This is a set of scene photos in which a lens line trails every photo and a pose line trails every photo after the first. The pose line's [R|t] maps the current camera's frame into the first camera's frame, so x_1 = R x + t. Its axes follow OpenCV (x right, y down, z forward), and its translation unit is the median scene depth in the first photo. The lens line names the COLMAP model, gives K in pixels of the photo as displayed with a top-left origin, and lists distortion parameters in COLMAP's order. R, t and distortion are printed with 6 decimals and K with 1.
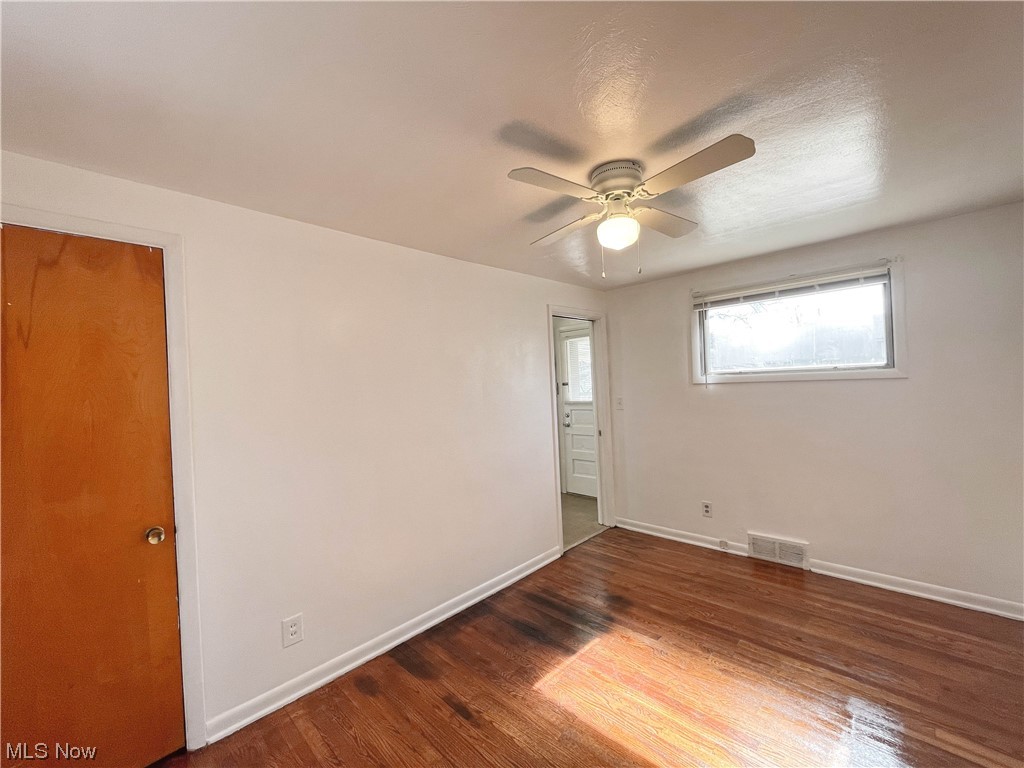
lens RADIAL K [[412.3, 0, 512.8], [0, 412.3, 384.3], [0, 0, 1]] dist [-0.004293, -0.000182]
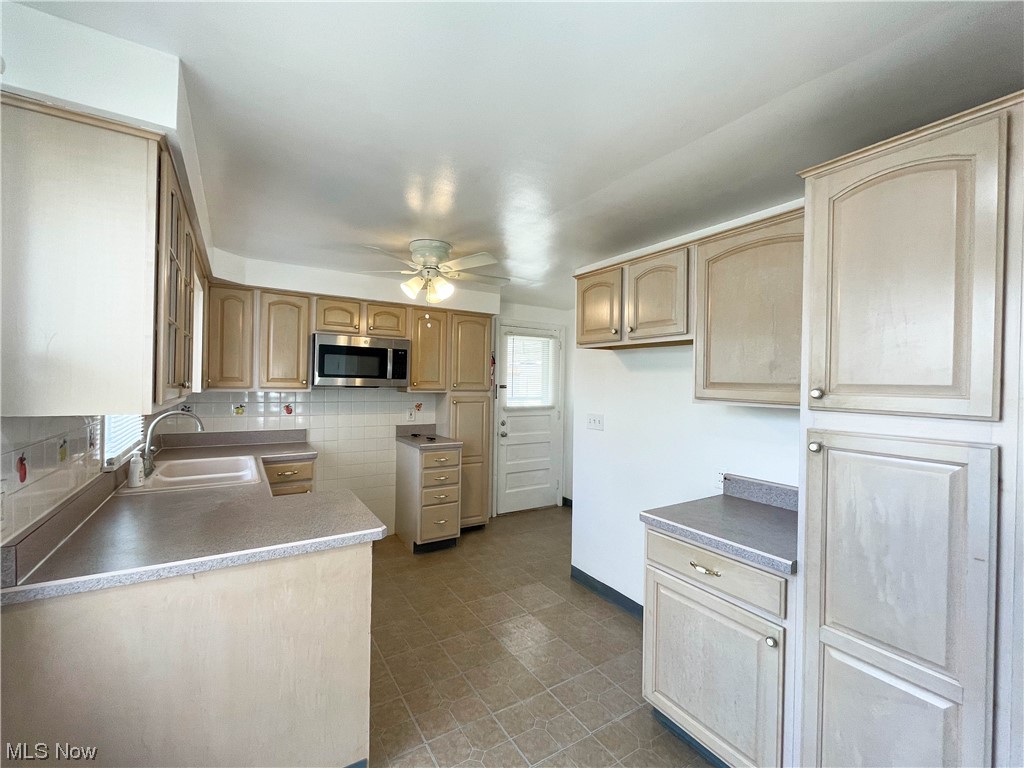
lens RADIAL K [[450.8, 0, 513.2], [0, 450.8, 385.6], [0, 0, 1]] dist [0.027160, -0.000467]
pose [[0.236749, 0.042719, 0.970631, -0.780968], [-0.024339, 0.998980, -0.038030, 0.032521], [-0.971266, -0.014621, 0.237548, 0.763260]]
